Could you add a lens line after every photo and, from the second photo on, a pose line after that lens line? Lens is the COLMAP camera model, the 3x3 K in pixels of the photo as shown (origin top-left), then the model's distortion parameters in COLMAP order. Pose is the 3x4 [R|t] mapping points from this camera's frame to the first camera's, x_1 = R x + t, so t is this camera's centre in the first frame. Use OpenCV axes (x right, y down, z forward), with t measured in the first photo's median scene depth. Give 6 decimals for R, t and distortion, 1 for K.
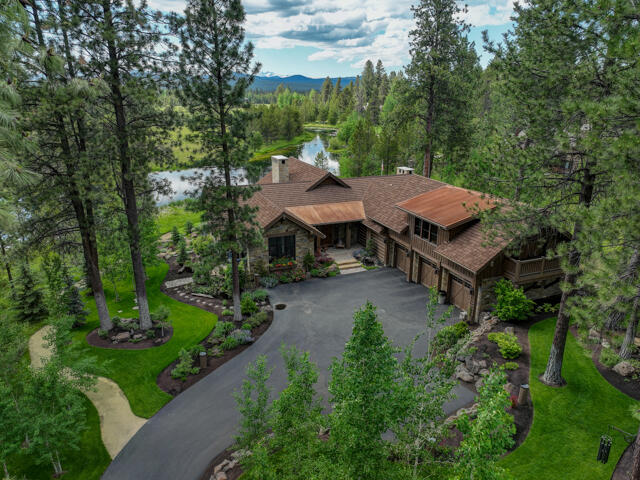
lens RADIAL K [[442.0, 0, 318.8], [0, 442.0, 228.3], [0, 0, 1]] dist [0.000639, 0.006456]
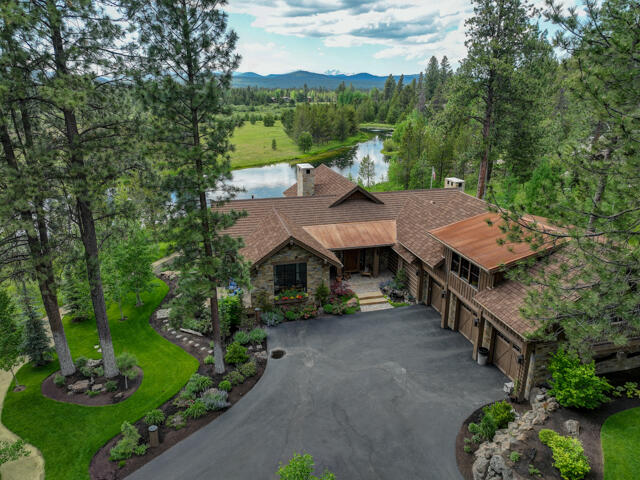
lens RADIAL K [[442.0, 0, 318.8], [0, 442.0, 228.3], [0, 0, 1]] dist [0.000639, 0.006456]
pose [[0.990116, 0.034392, -0.135972, 0.080720], [-0.033880, 0.999407, 0.006074, -0.055796], [0.136100, -0.001407, 0.990694, 0.170146]]
